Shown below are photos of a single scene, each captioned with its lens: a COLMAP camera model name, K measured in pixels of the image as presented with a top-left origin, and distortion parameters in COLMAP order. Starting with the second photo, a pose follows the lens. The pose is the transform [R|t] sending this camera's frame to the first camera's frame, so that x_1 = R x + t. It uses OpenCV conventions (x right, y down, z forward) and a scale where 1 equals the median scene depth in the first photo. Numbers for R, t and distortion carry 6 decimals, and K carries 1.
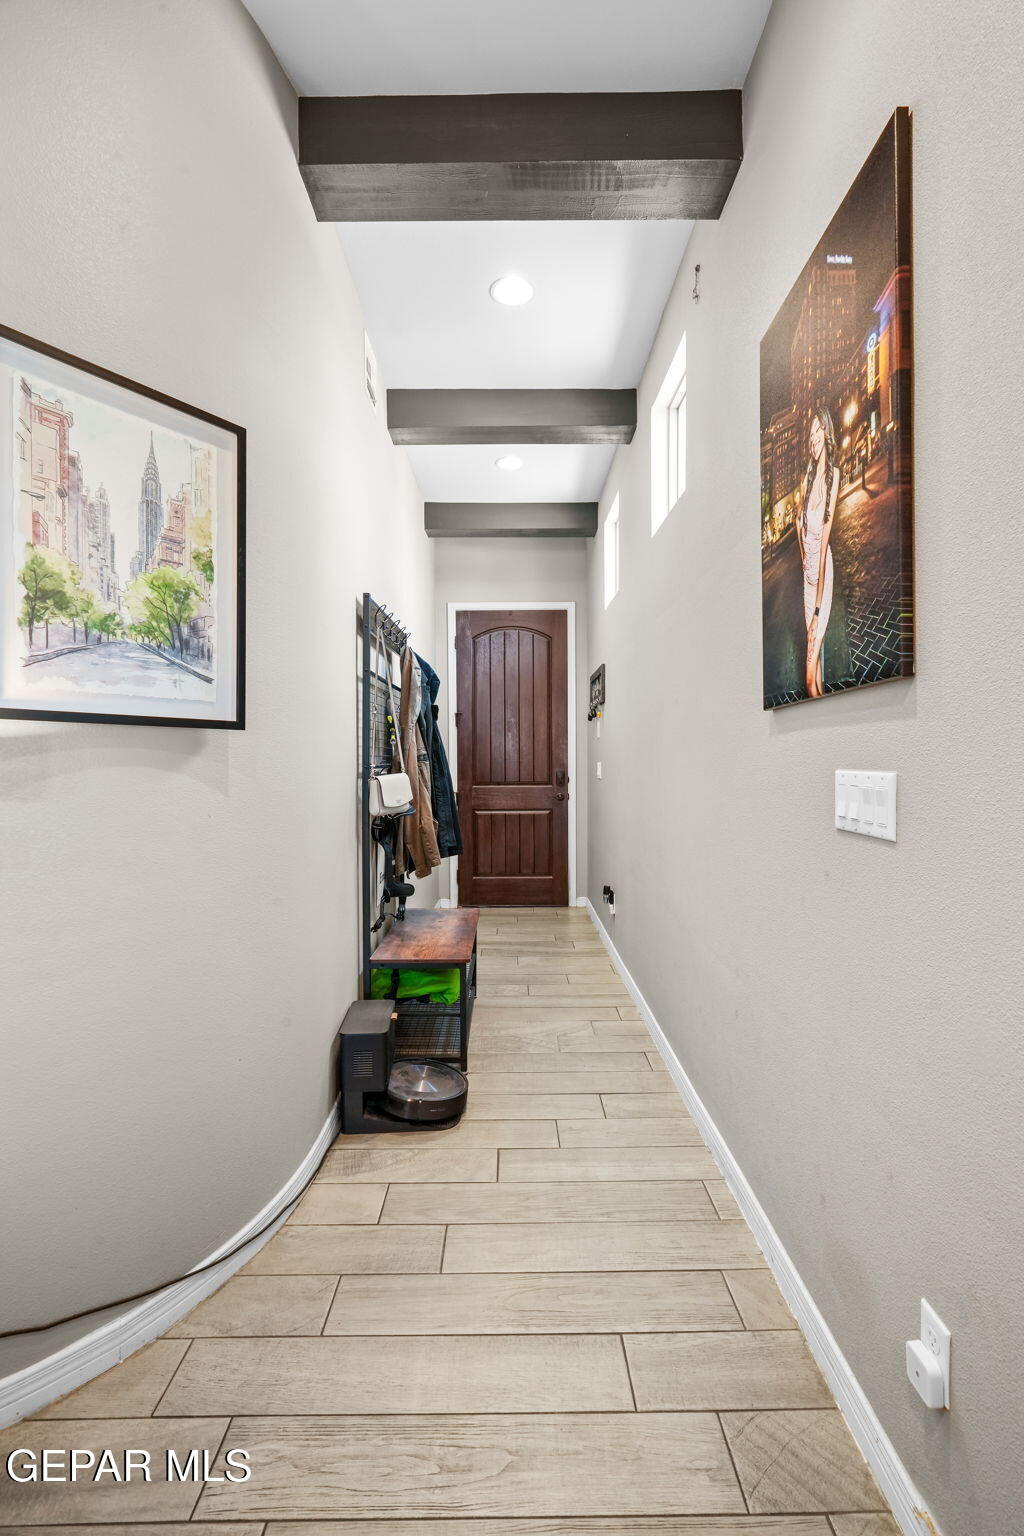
lens RADIAL K [[691.7, 0, 512.0], [0, 691.7, 768.0], [0, 0, 1]] dist [-0.002678, 0.005560]
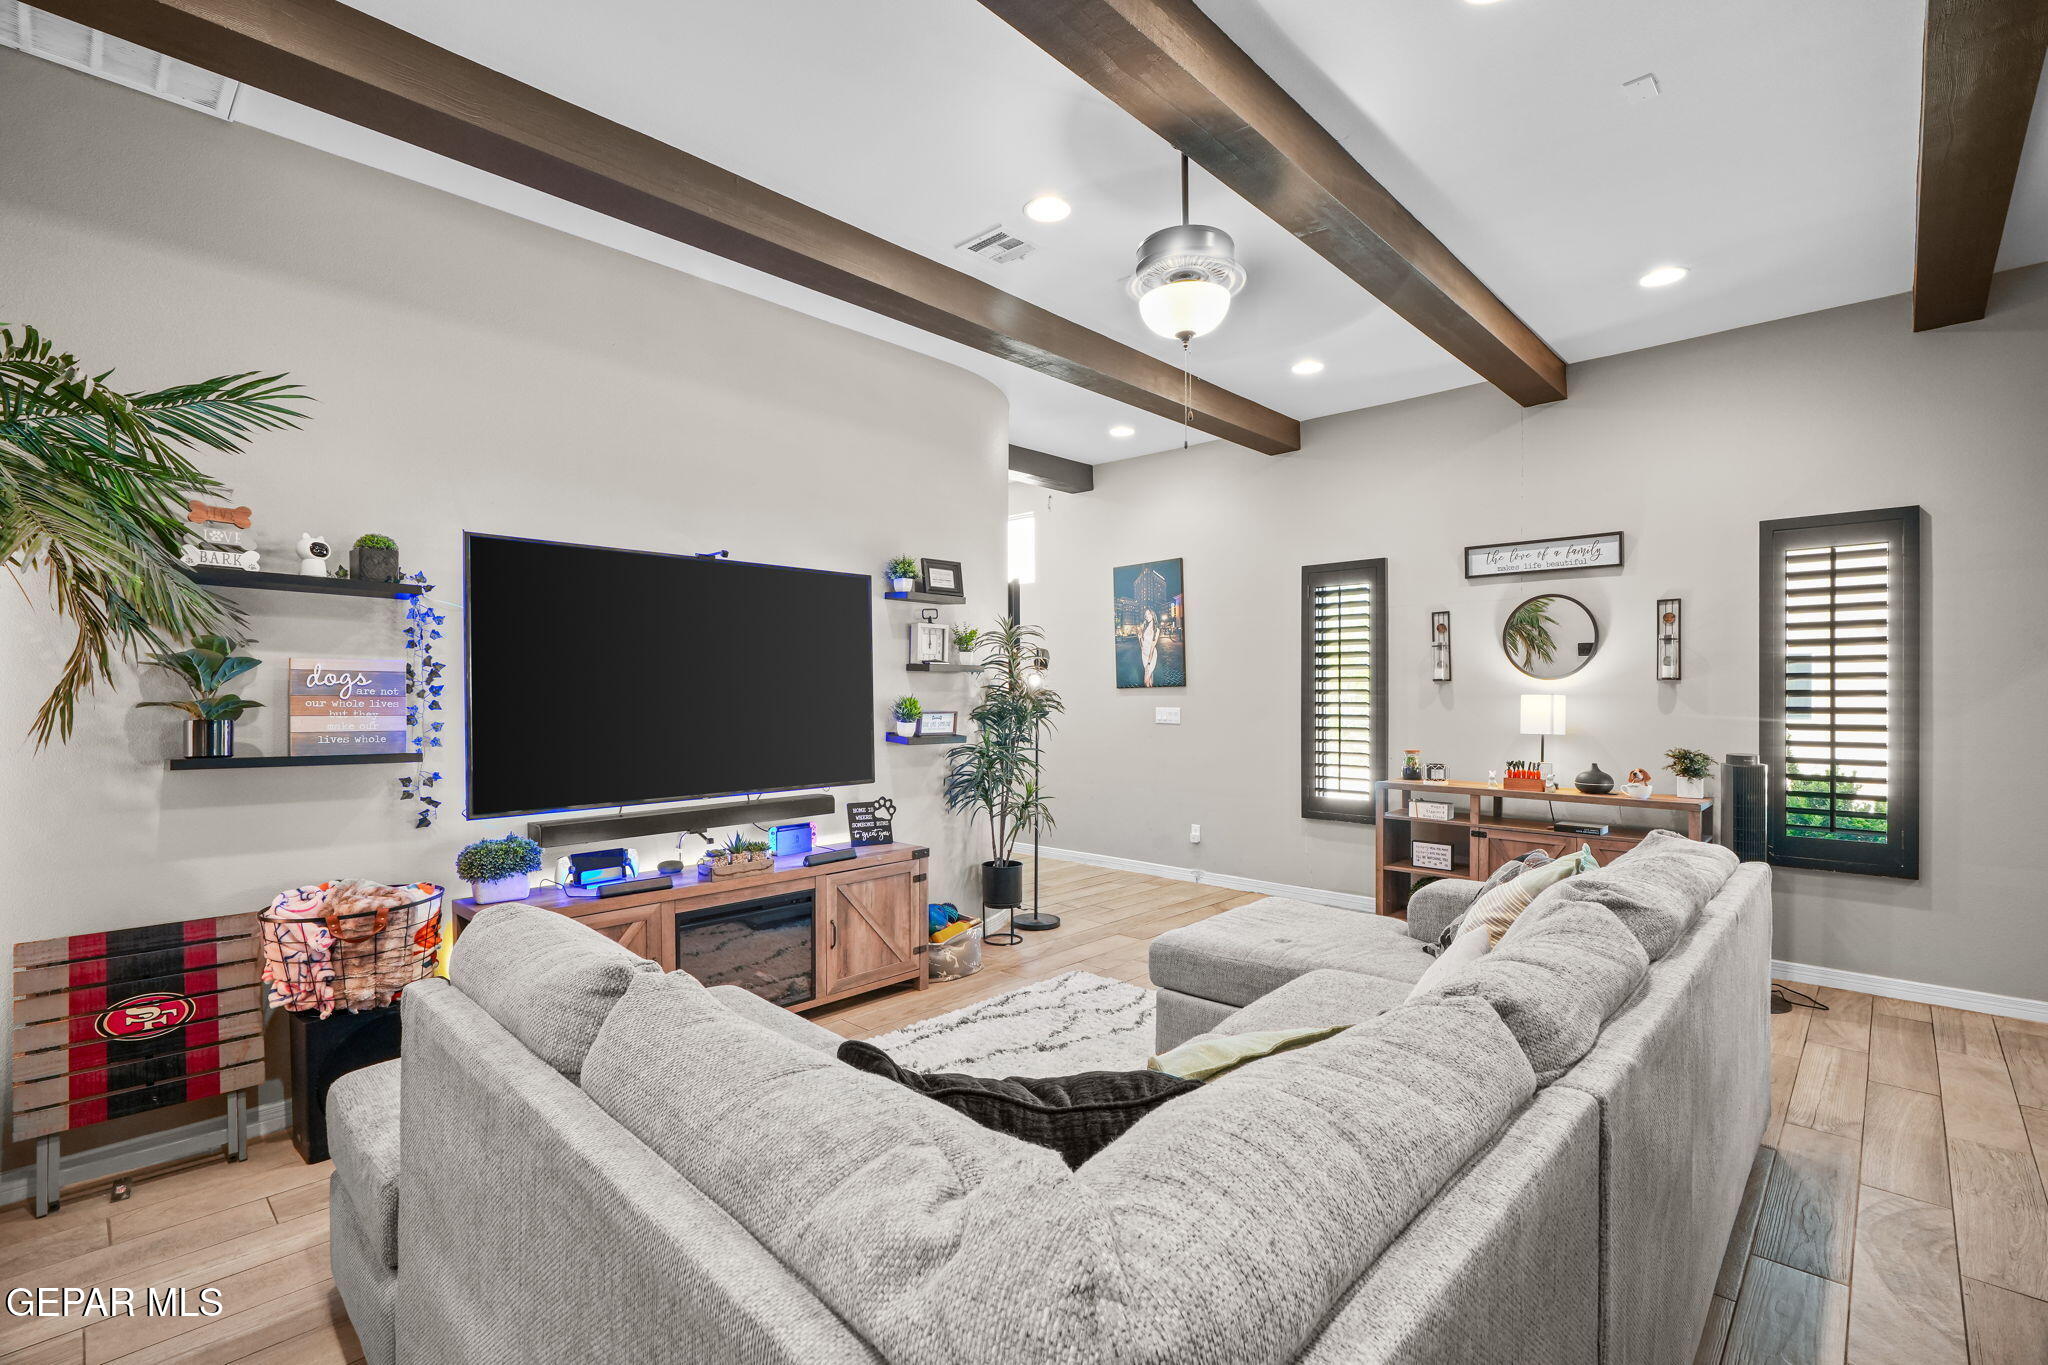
lens RADIAL K [[934.6, 0, 1018.2], [0, 934.6, 683.1], [0, 0, 1]] dist [-0.000927, 0.000597]
pose [[0.683551, 0.001703, 0.729901, -2.991312], [0.015231, 0.999746, -0.016596, -0.045404], [-0.729744, 0.022461, 0.683352, -1.529312]]
